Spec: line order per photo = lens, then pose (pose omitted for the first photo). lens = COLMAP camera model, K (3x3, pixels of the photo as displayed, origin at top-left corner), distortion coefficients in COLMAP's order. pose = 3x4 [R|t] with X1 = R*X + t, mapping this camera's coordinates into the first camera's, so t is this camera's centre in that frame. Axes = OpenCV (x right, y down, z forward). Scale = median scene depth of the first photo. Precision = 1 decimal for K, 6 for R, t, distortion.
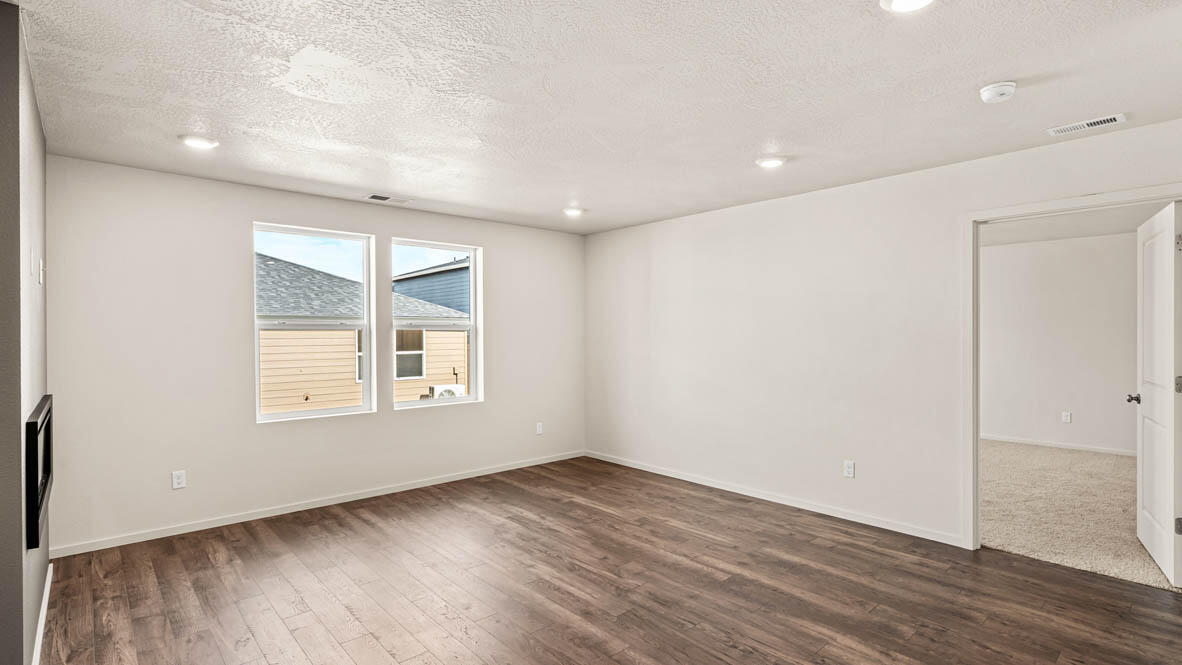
lens RADIAL K [[564.0, 0, 594.2], [0, 564.0, 332.9], [0, 0, 1]] dist [-0.001255, 0.002907]
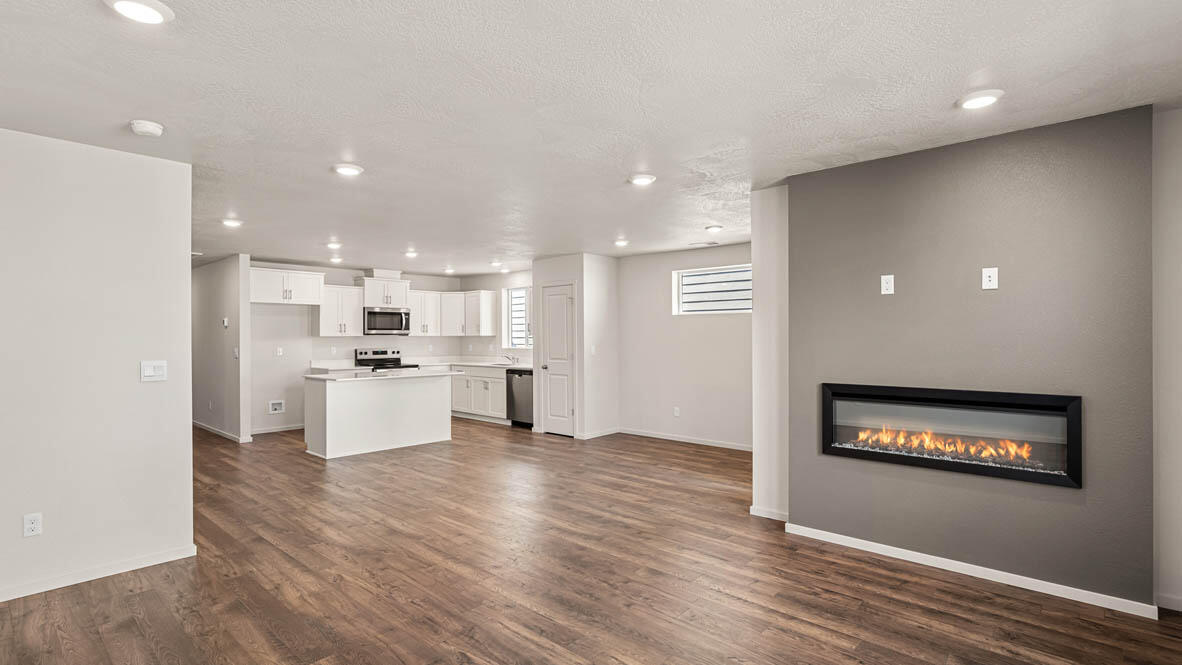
lens RADIAL K [[564.0, 0, 592.3], [0, 564.0, 331.2], [0, 0, 1]] dist [-0.001255, 0.002907]
pose [[-0.994864, 0.006457, -0.101018, -0.042120], [0.007369, 0.999935, -0.008656, 0.001950], [0.100955, -0.009356, -0.994847, 1.398473]]
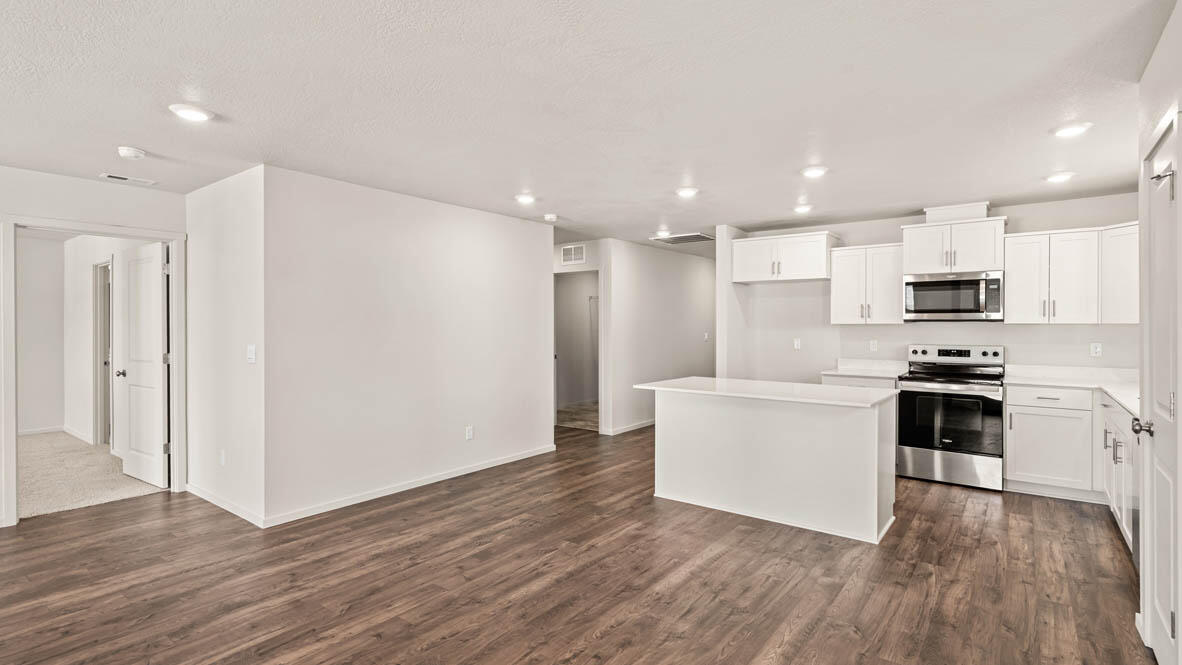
lens RADIAL K [[564.0, 0, 590.6], [0, 564.0, 326.0], [0, 0, 1]] dist [-0.001255, 0.002907]
pose [[-0.186194, 0.002463, 0.982510, -0.540930], [0.000923, 0.999997, -0.002332, 0.003030], [-0.982513, 0.000472, -0.186196, 0.095381]]
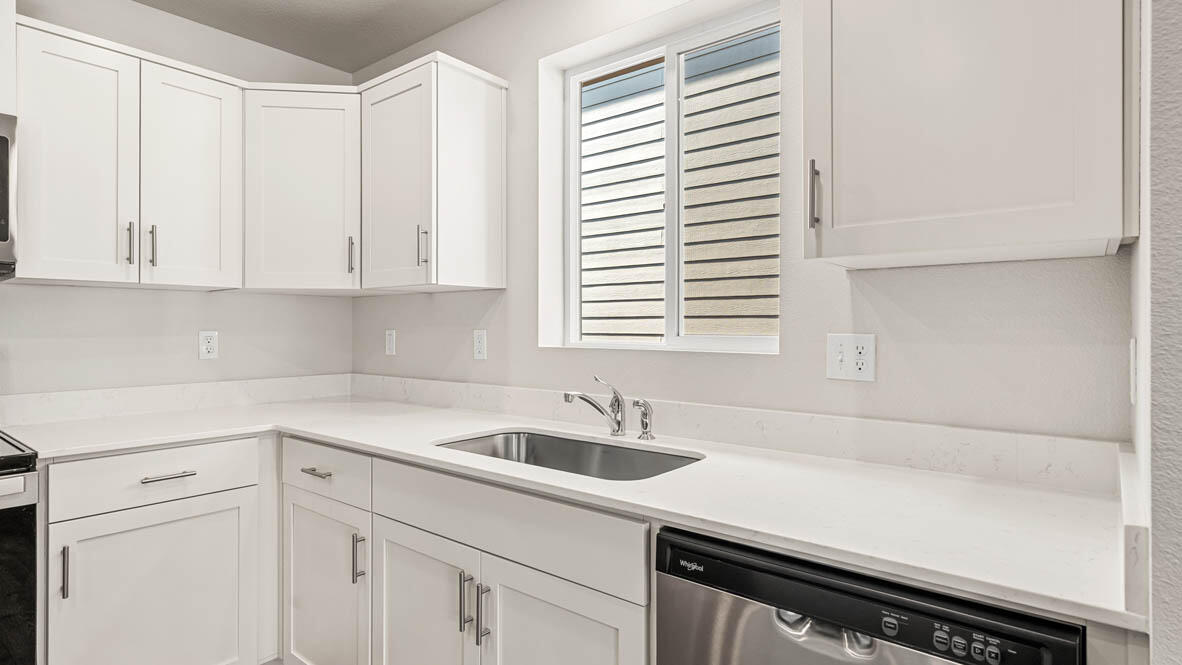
lens RADIAL K [[598.9, 0, 600.7], [0, 598.9, 335.1], [0, 0, 1]] dist [-0.002570, 0.001792]
pose [[-0.984165, 0.003815, -0.177212, 0.138836], [0.001089, 0.999880, 0.015477, 0.031433], [0.177250, 0.015039, -0.984051, -0.499328]]
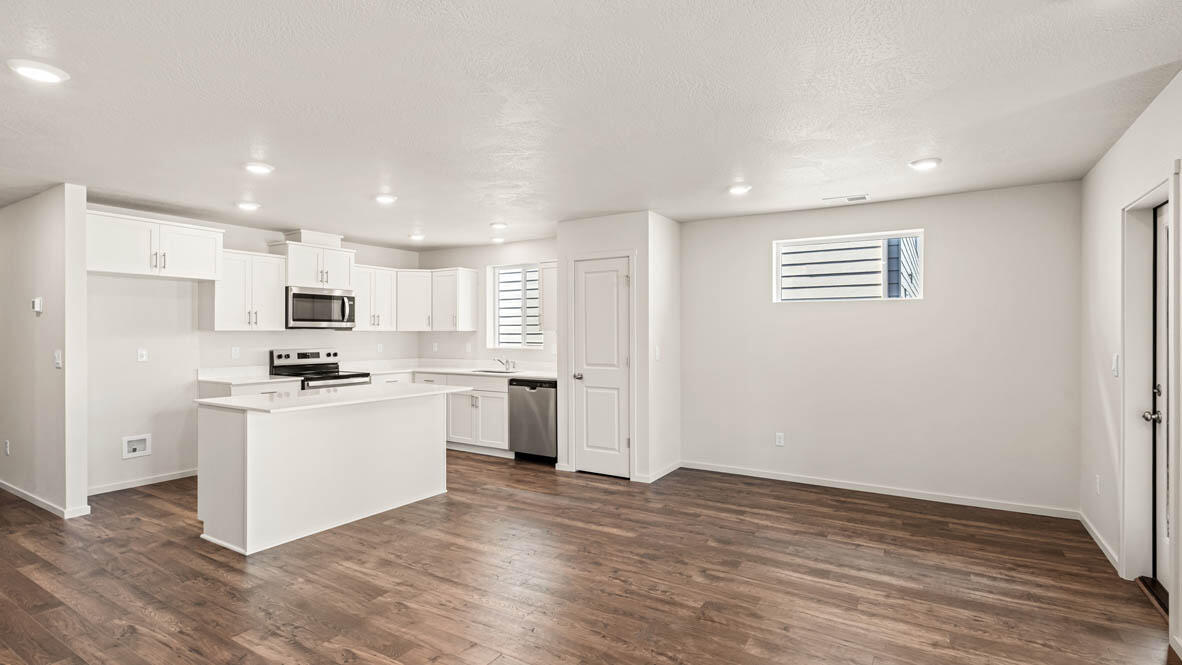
lens RADIAL K [[564.0, 0, 595.0], [0, 564.0, 330.4], [0, 0, 1]] dist [-0.001255, 0.002907]
pose [[-0.958630, 0.002051, -0.284646, 0.273676], [0.003033, 0.999991, -0.003012, 0.001545], [0.284638, -0.003751, -0.958628, 0.733707]]
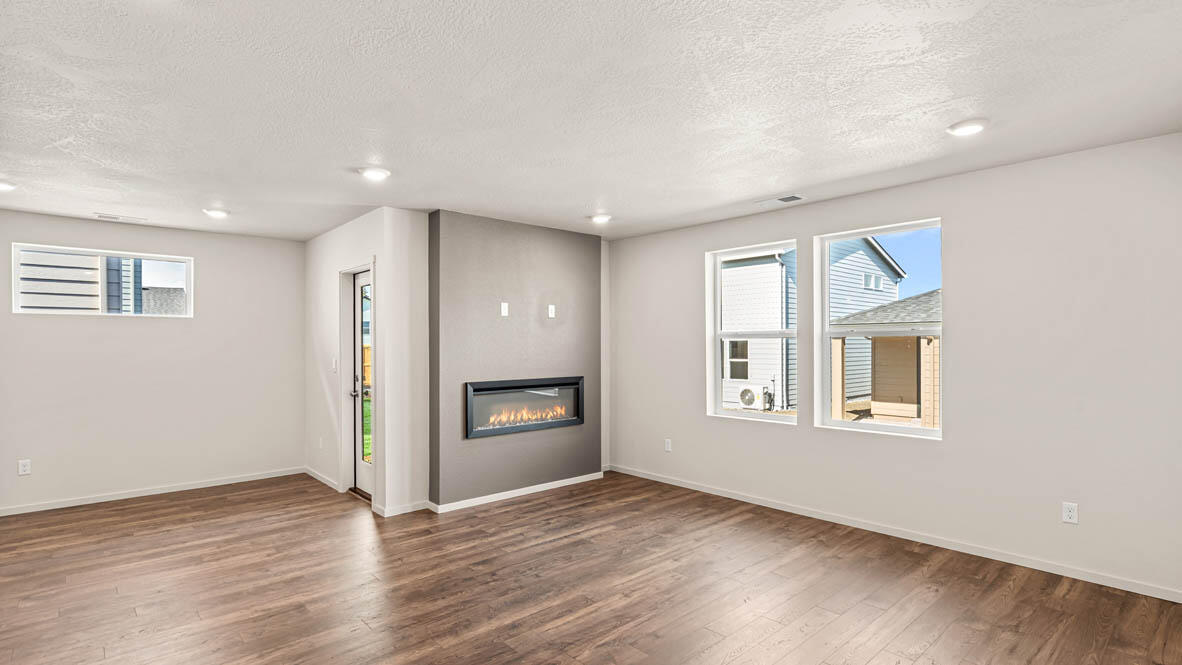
lens RADIAL K [[564.0, 0, 601.2], [0, 564.0, 364.0], [0, 0, 1]] dist [-0.001255, 0.002907]
pose [[0.013943, 0.036580, -0.999233, 0.655805], [0.003620, 0.999322, 0.036634, 0.000070], [0.999896, -0.004128, 0.013801, 0.777838]]
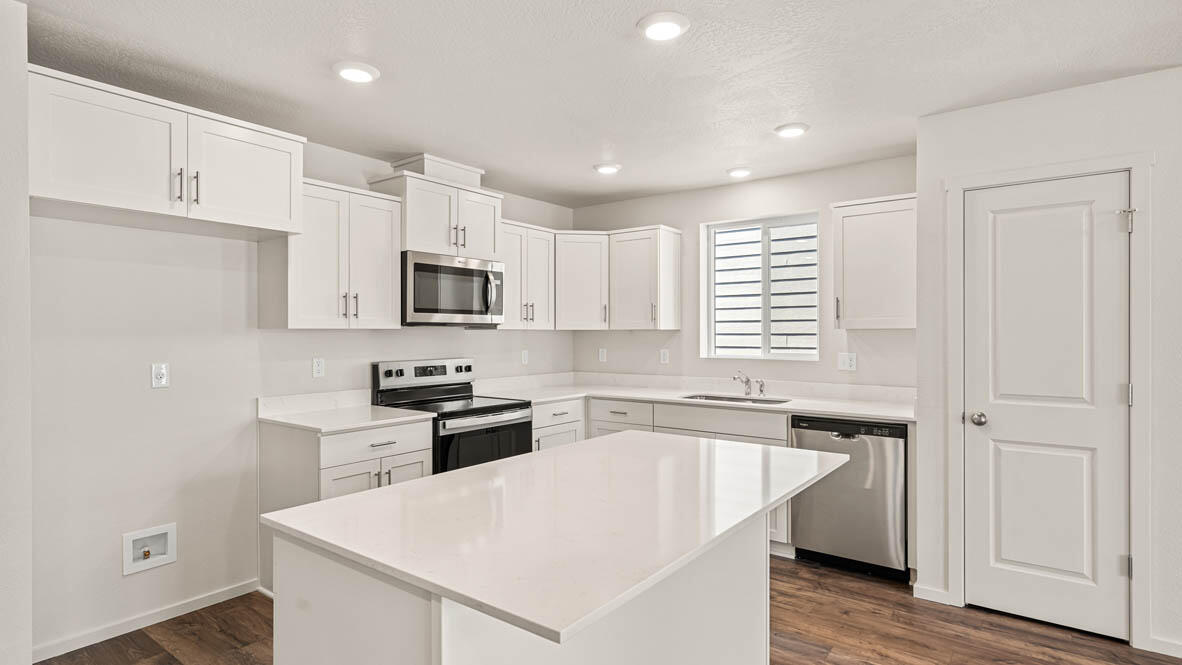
lens RADIAL K [[598.9, 0, 593.7], [0, 598.9, 333.3], [0, 0, 1]] dist [-0.002570, 0.001792]
pose [[-0.979184, 0.004131, -0.202934, 0.525131], [0.003712, 0.999990, 0.002443, 0.000630], [0.202942, 0.001639, -0.979189, 0.036541]]
